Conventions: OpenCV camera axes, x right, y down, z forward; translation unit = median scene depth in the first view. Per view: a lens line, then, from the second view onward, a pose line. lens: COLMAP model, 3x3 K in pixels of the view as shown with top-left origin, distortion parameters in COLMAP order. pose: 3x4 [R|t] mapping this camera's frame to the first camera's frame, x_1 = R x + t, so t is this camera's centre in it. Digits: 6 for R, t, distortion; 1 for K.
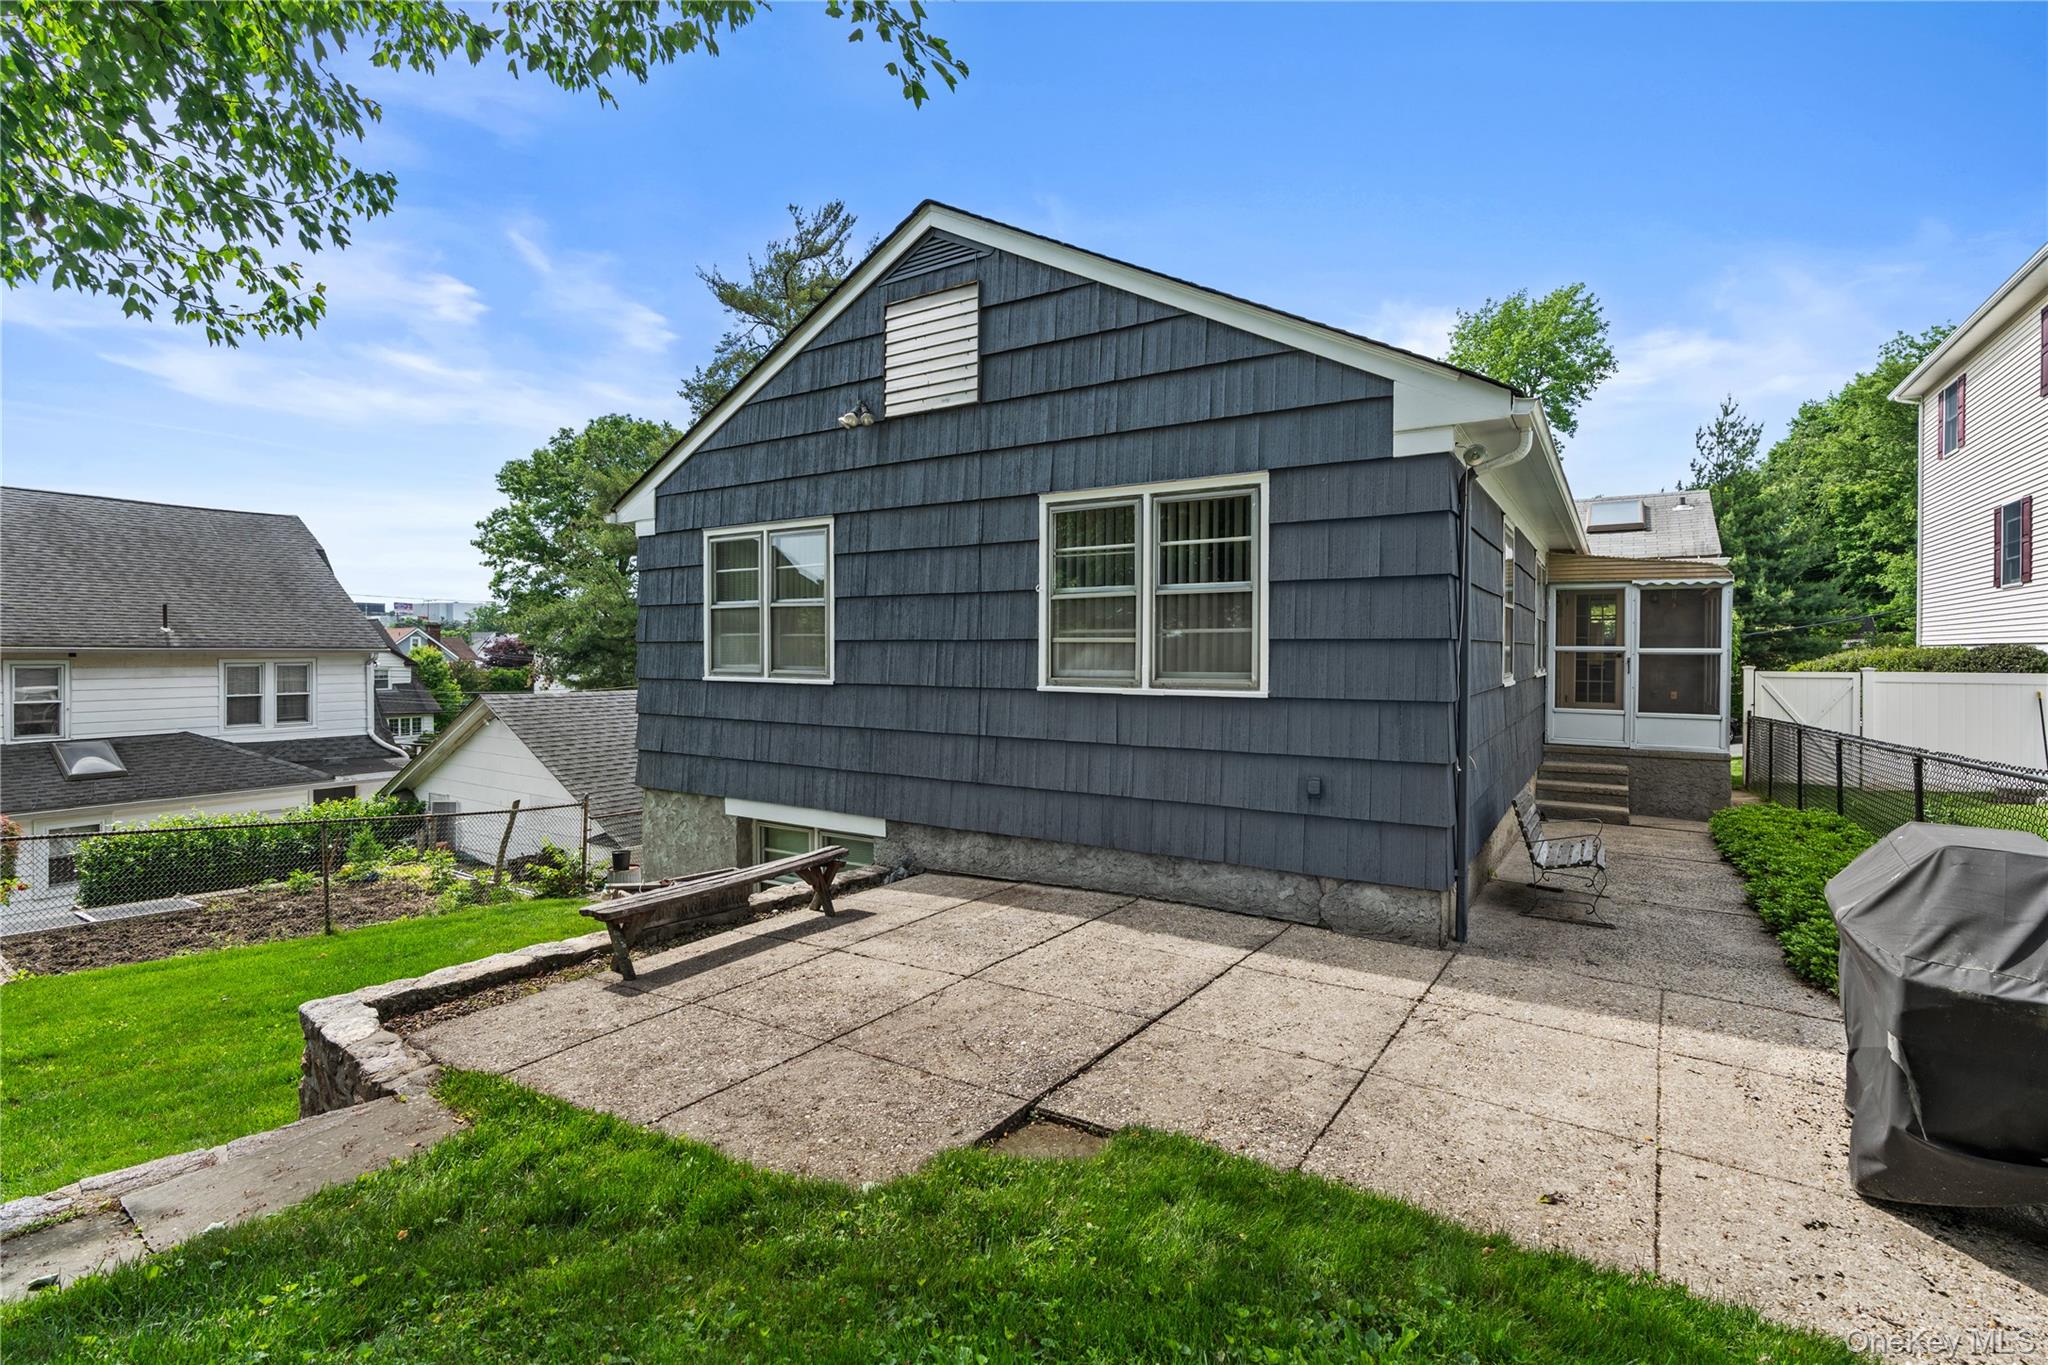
lens RADIAL K [[928.3, 0, 1025.8], [0, 928.3, 666.8], [0, 0, 1]] dist [-0.010714, 0.003804]
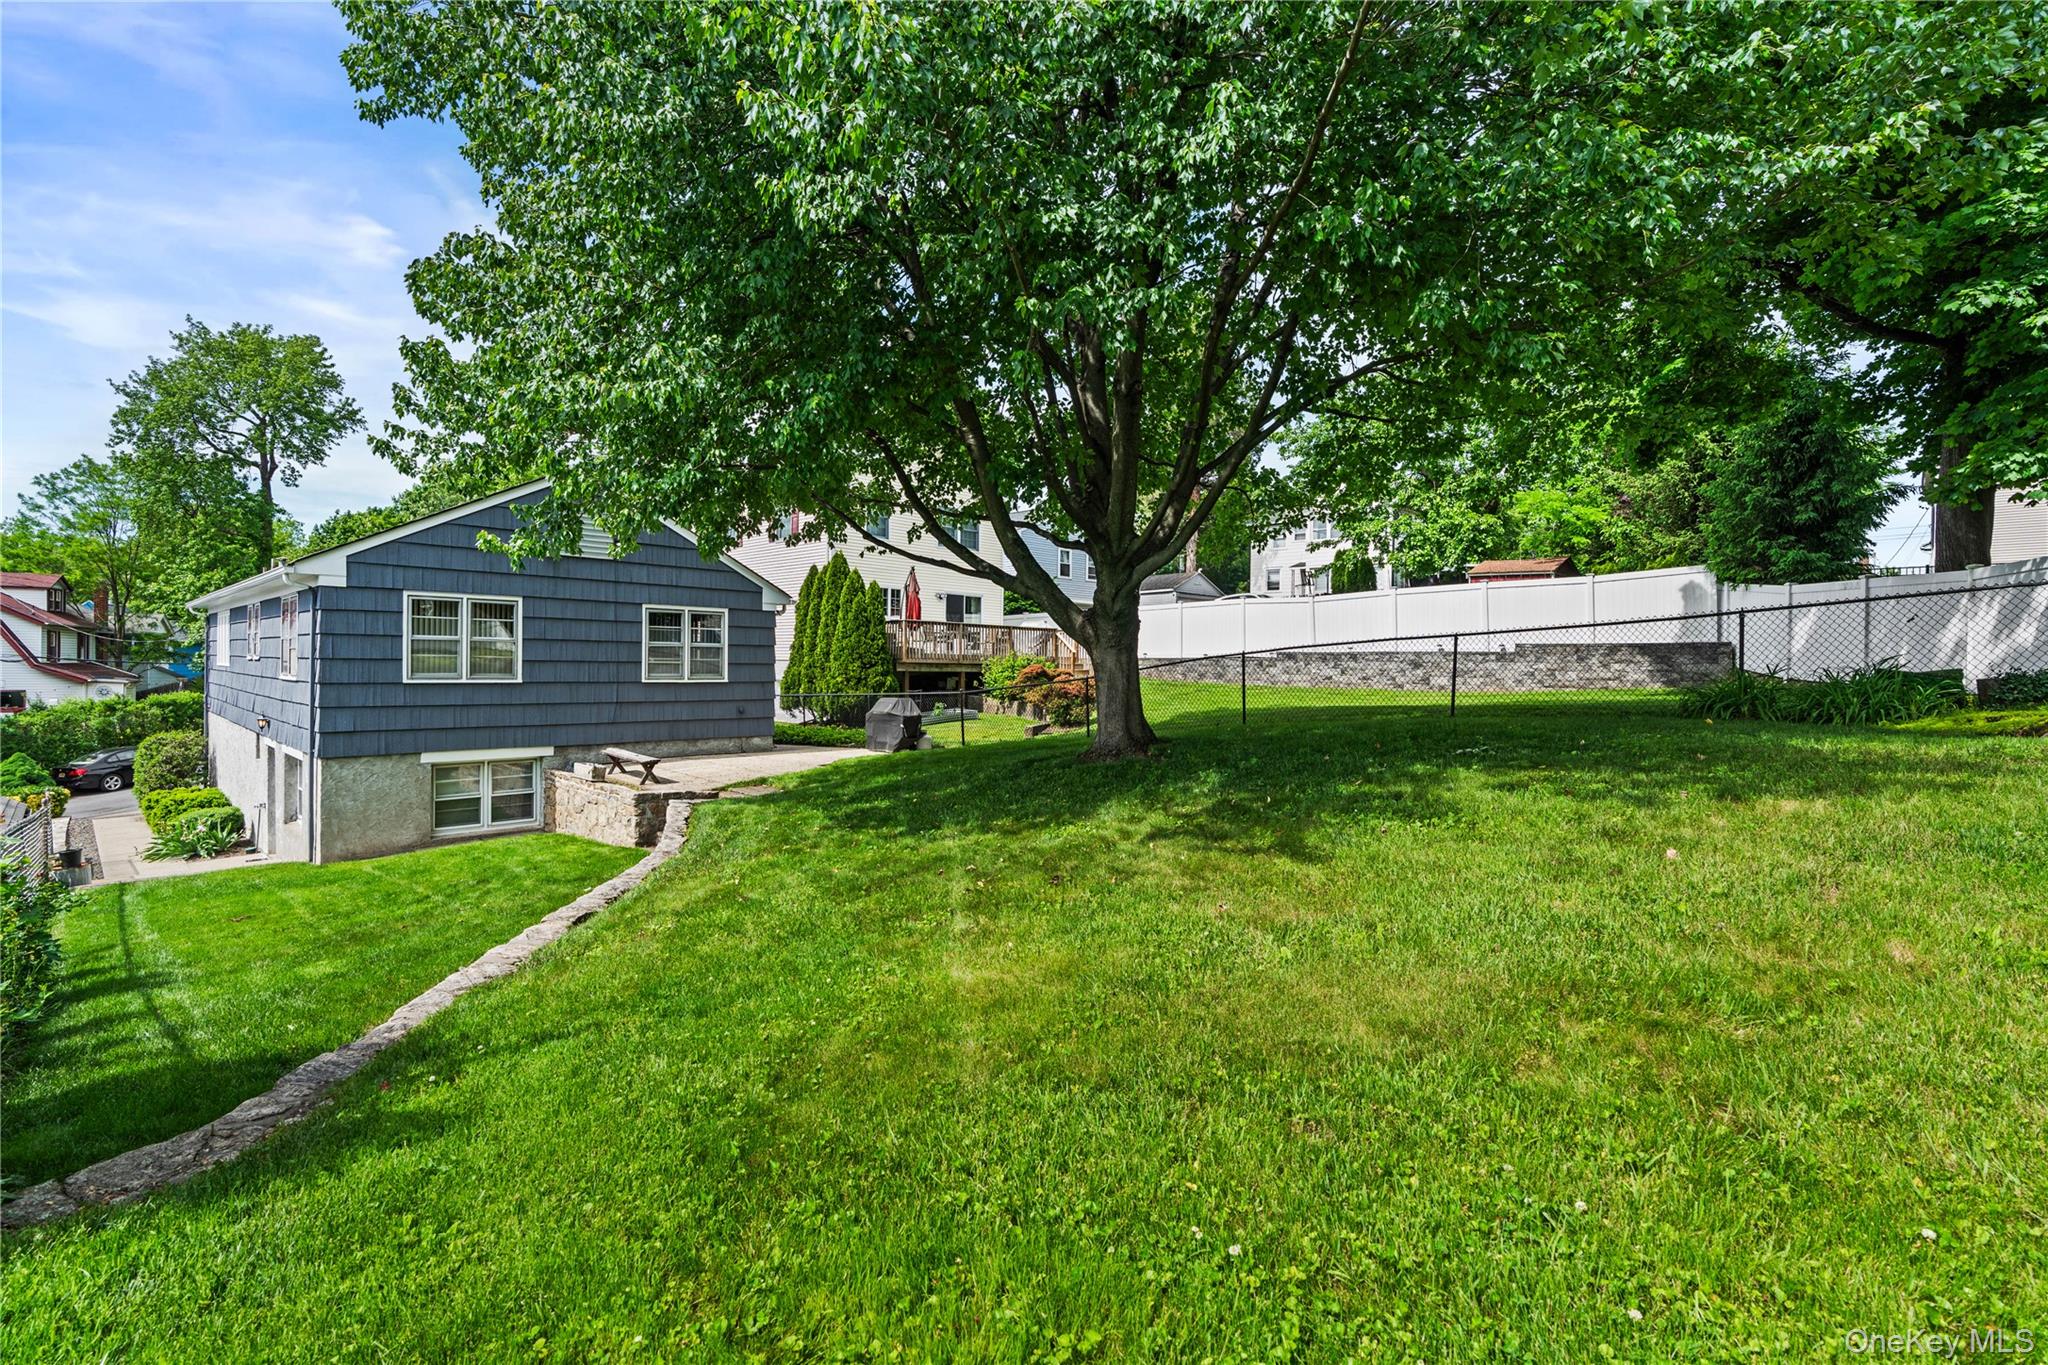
lens RADIAL K [[928.3, 0, 1017.4], [0, 928.3, 676.9], [0, 0, 1]] dist [-0.010714, 0.003804]
pose [[0.201723, -0.014623, 0.979333, -2.256844], [0.001528, 0.999892, 0.014616, -0.023521], [-0.979441, -0.001452, 0.201723, -0.497587]]
